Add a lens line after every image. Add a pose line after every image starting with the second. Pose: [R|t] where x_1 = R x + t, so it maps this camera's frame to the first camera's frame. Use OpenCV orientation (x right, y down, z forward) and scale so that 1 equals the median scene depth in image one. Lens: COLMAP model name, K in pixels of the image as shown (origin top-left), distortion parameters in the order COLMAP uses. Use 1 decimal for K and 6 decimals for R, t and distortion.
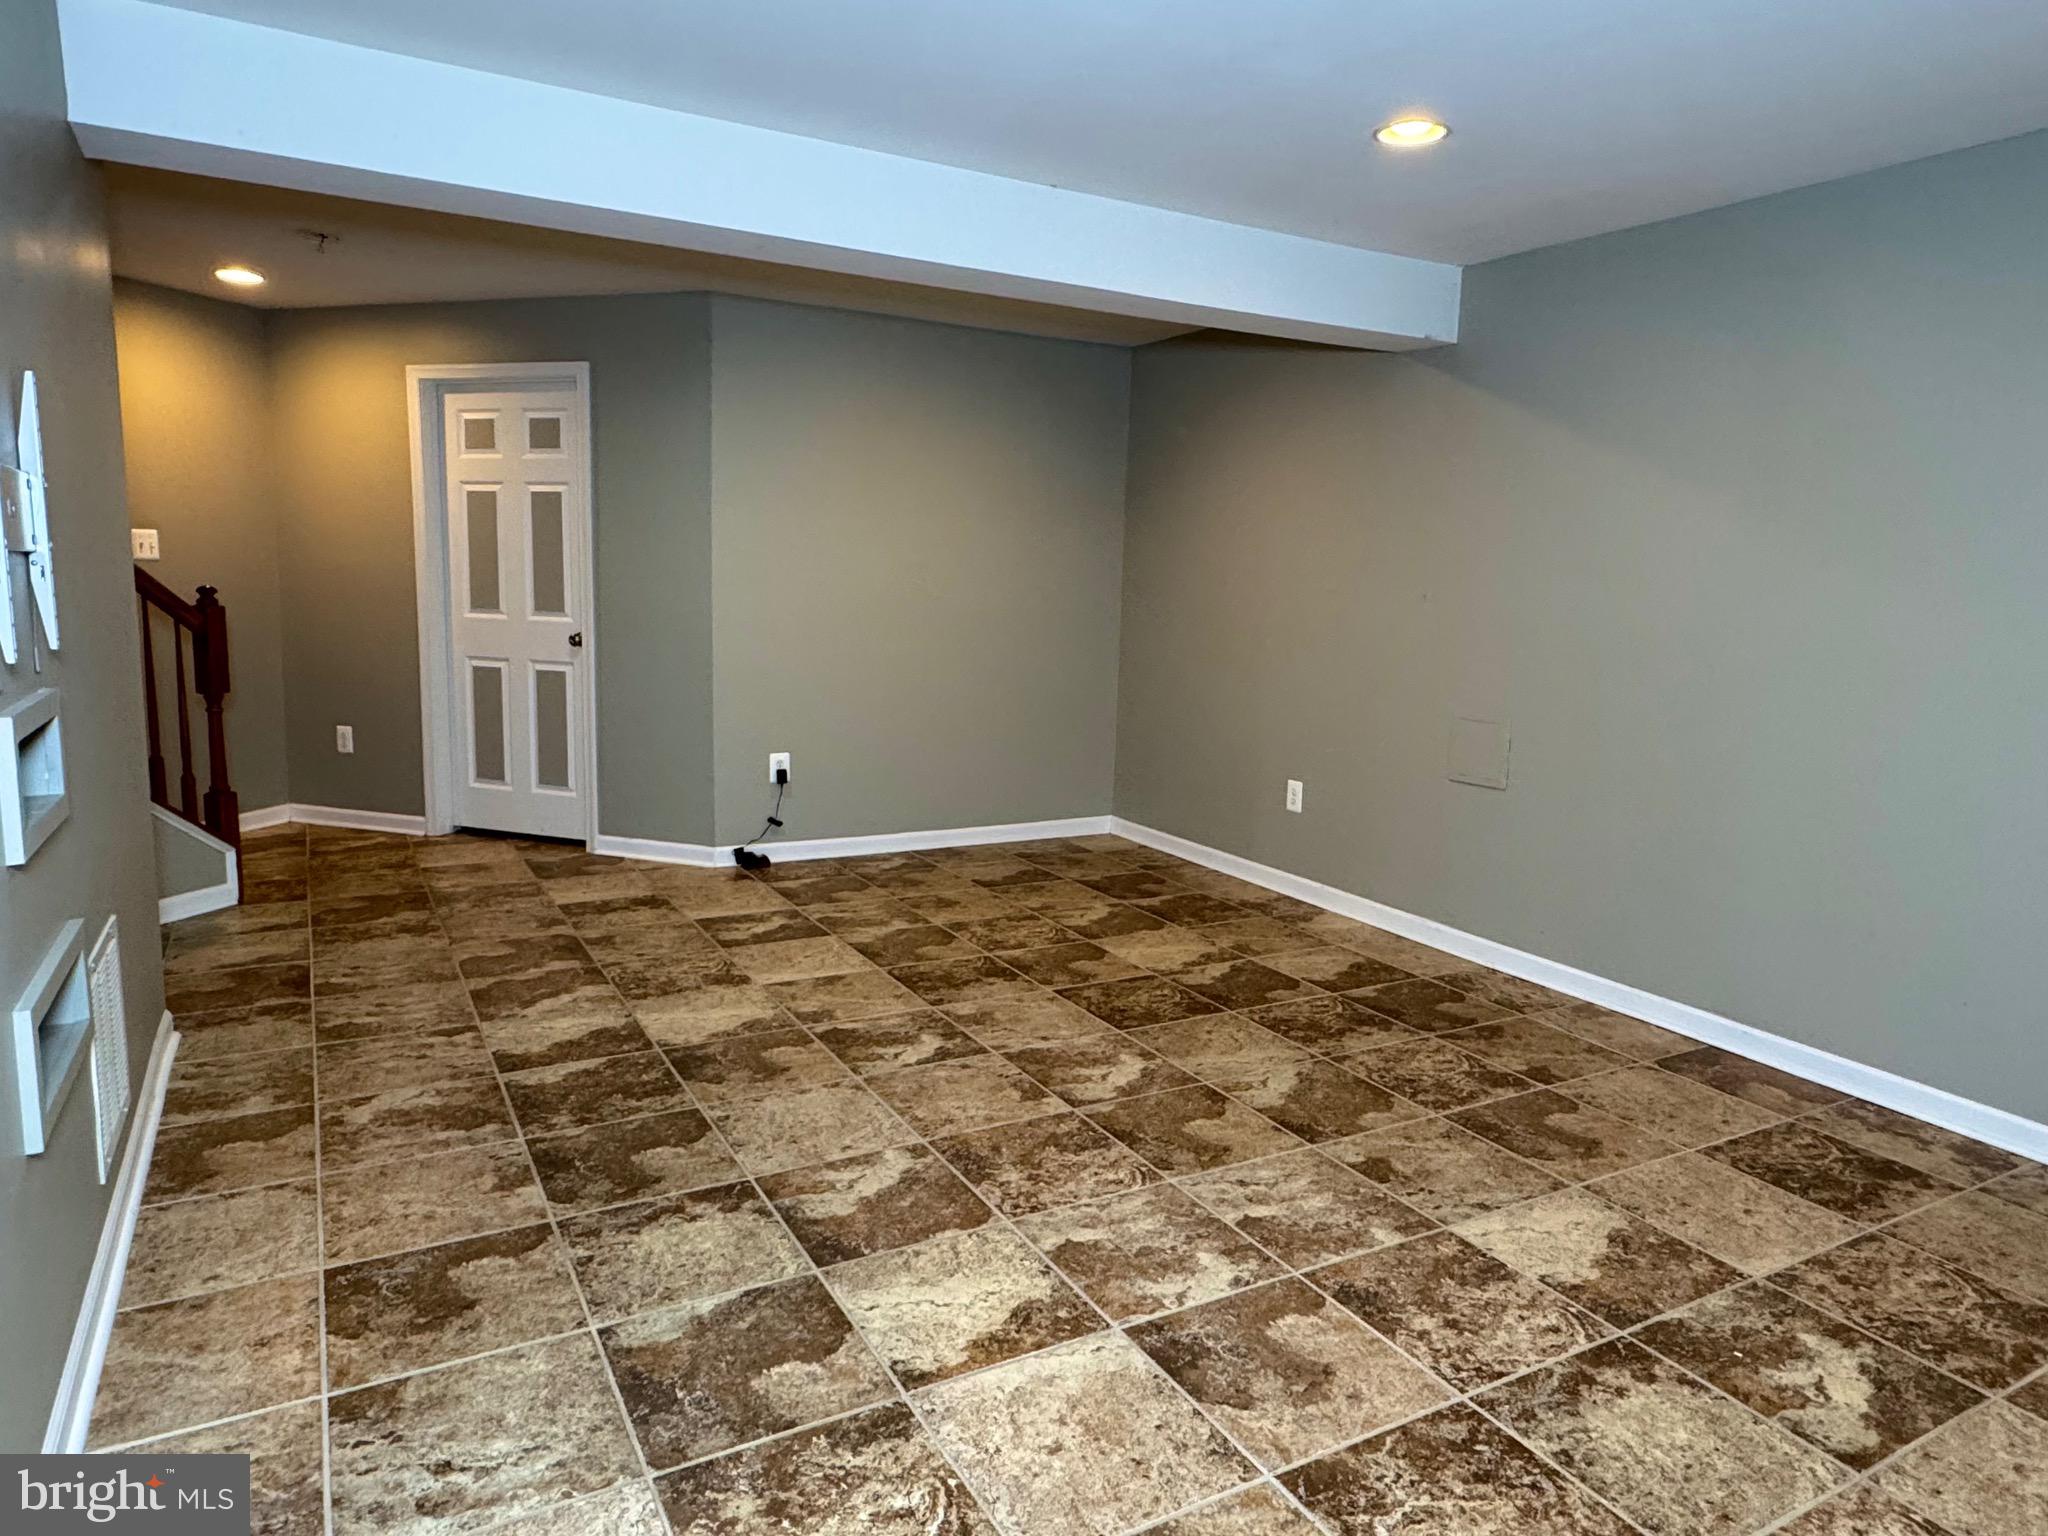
lens RADIAL K [[1267.1, 0, 1024.0], [0, 1267.1, 768.0], [0, 0, 1]] dist [-0.000572, 0.000011]
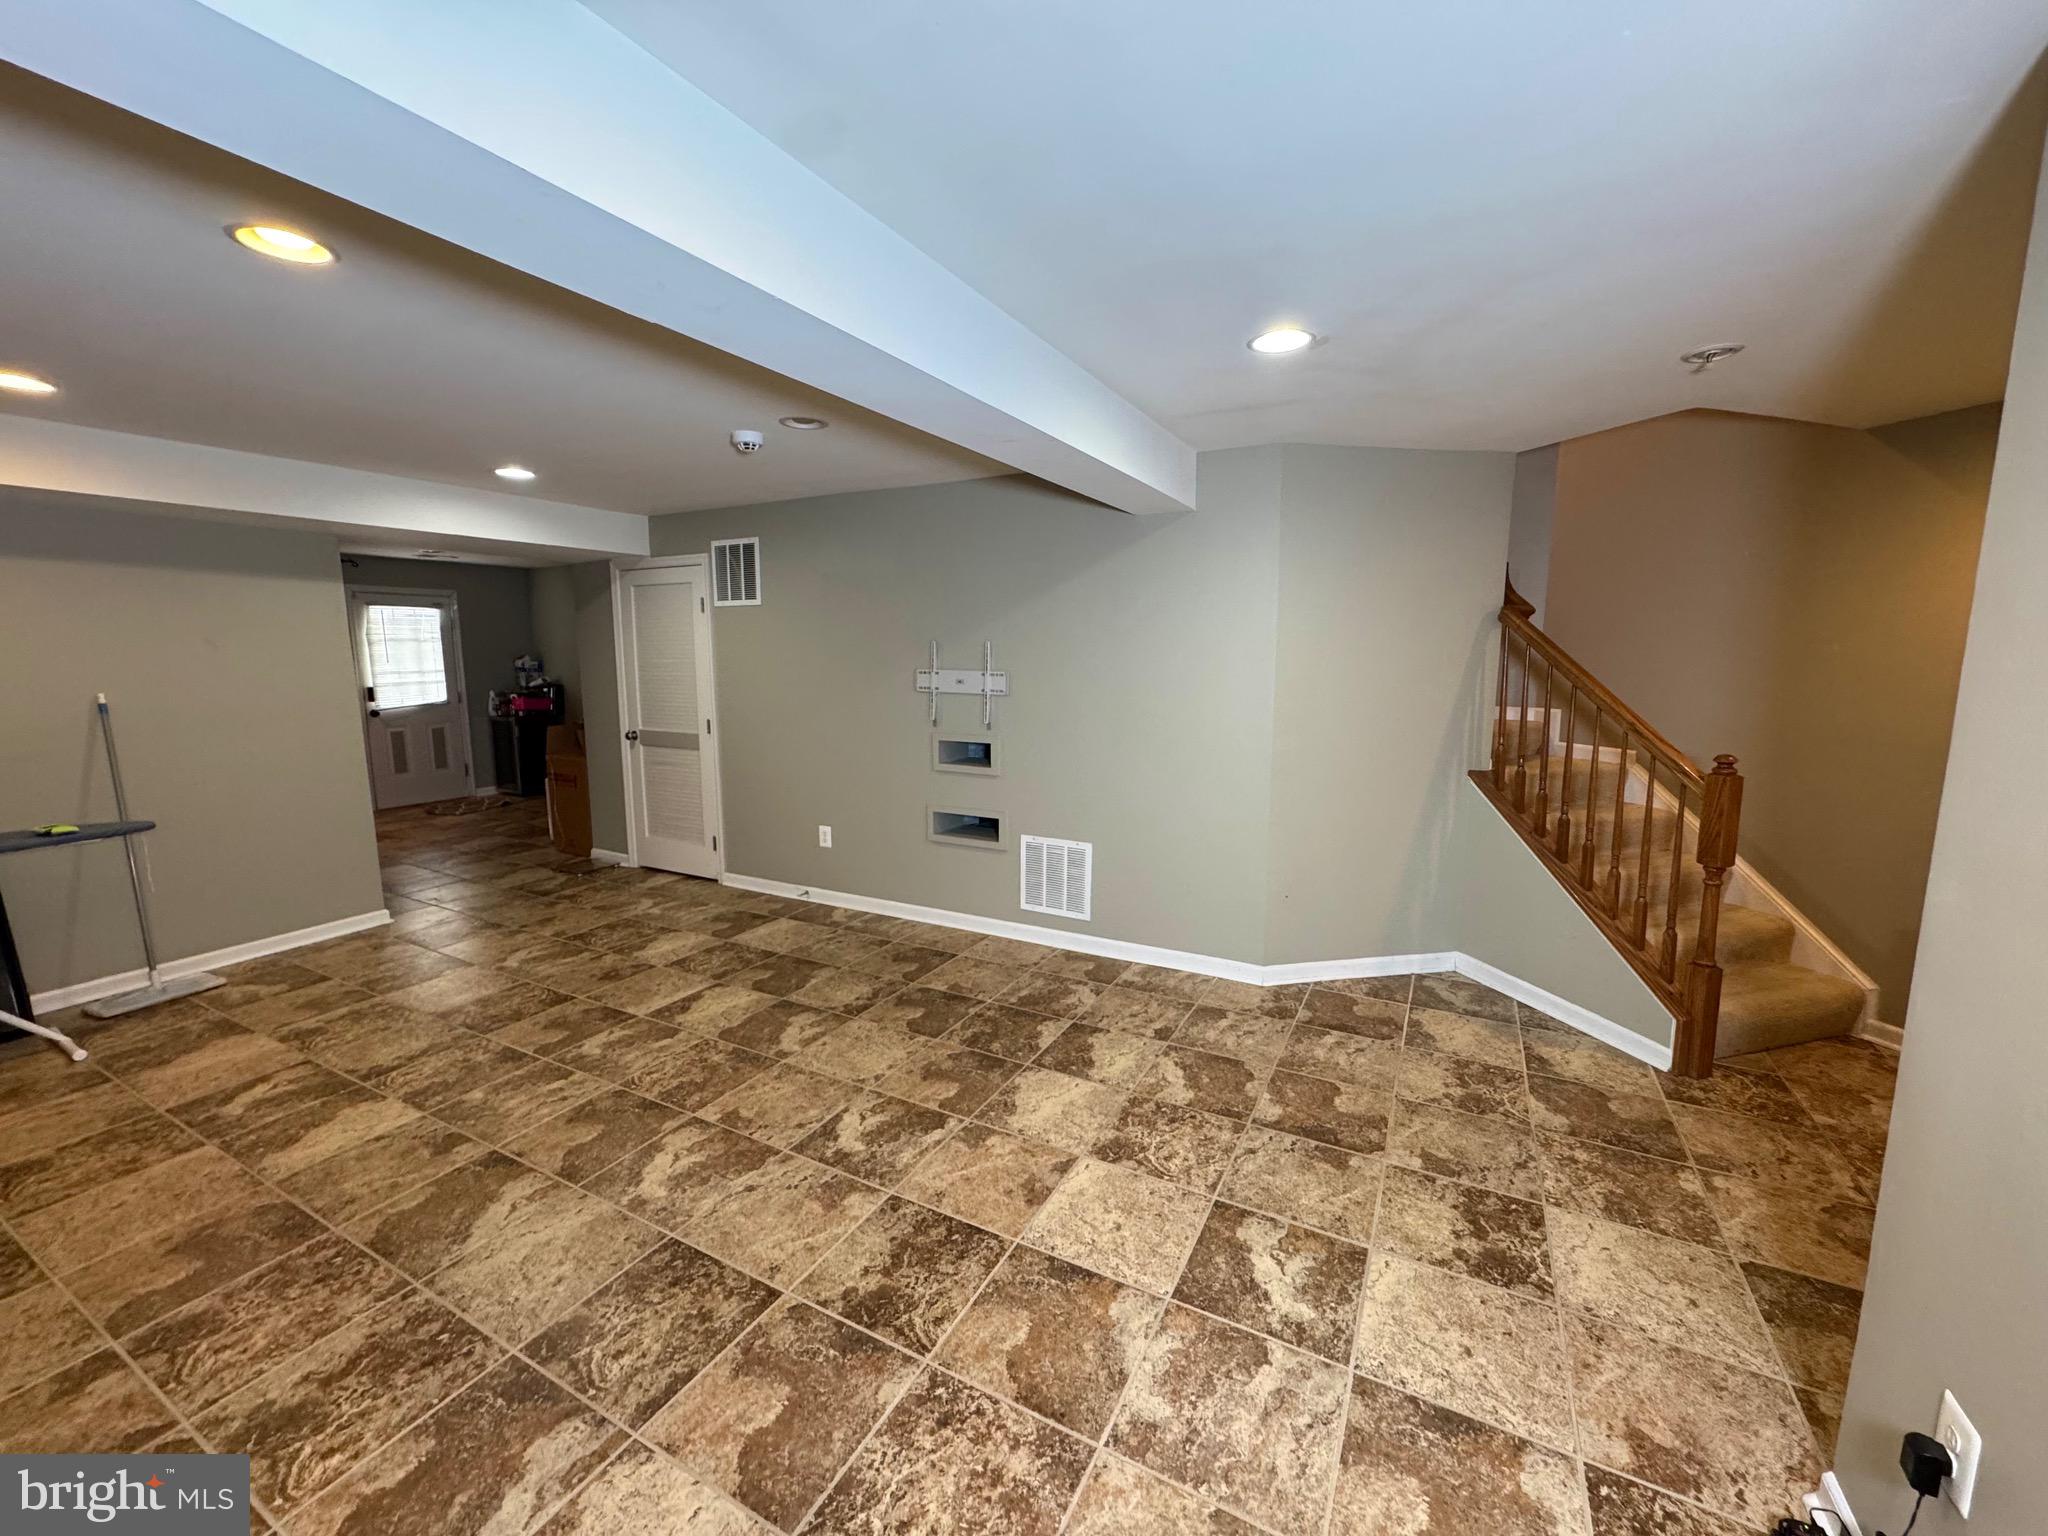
lens RADIAL K [[817.0, 0, 1024.0], [0, 817.0, 768.0], [0, 0, 1]] dist [0.000608, -0.000107]
pose [[-0.845433, 0.048056, -0.531915, 0.176645], [-0.106628, 0.960706, 0.256270, -0.324852], [0.523329, 0.273376, -0.807089, 1.689992]]
